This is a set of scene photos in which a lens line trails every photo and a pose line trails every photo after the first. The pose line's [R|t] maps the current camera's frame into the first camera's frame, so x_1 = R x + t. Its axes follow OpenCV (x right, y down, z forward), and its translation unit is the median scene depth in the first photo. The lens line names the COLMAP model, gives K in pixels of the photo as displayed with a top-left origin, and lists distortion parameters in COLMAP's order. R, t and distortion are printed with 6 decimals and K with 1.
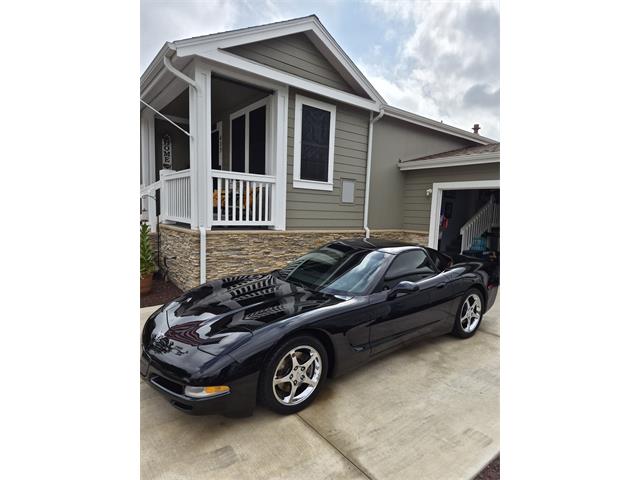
lens RADIAL K [[332.4, 0, 315.7], [0, 332.4, 253.1], [0, 0, 1]] dist [0.046405, -0.057263]
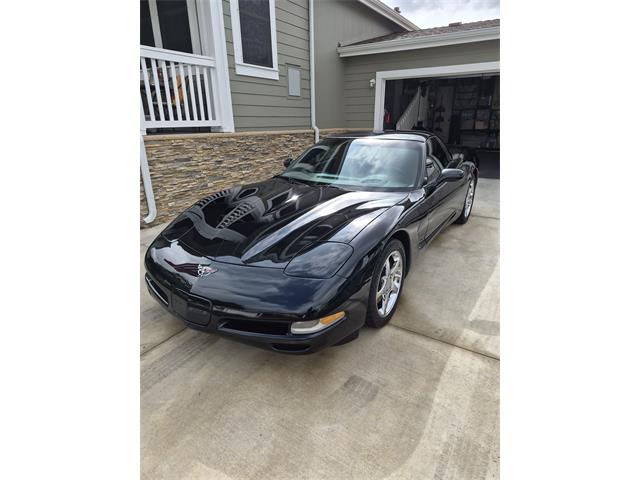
lens RADIAL K [[335.2, 0, 323.2], [0, 335.2, 248.2], [0, 0, 1]] dist [0.040408, -0.056807]
pose [[0.940304, -0.162291, 0.299150, -0.180903], [0.086821, 0.964285, 0.250232, 0.017894], [-0.329076, -0.209322, 0.920811, 0.109429]]
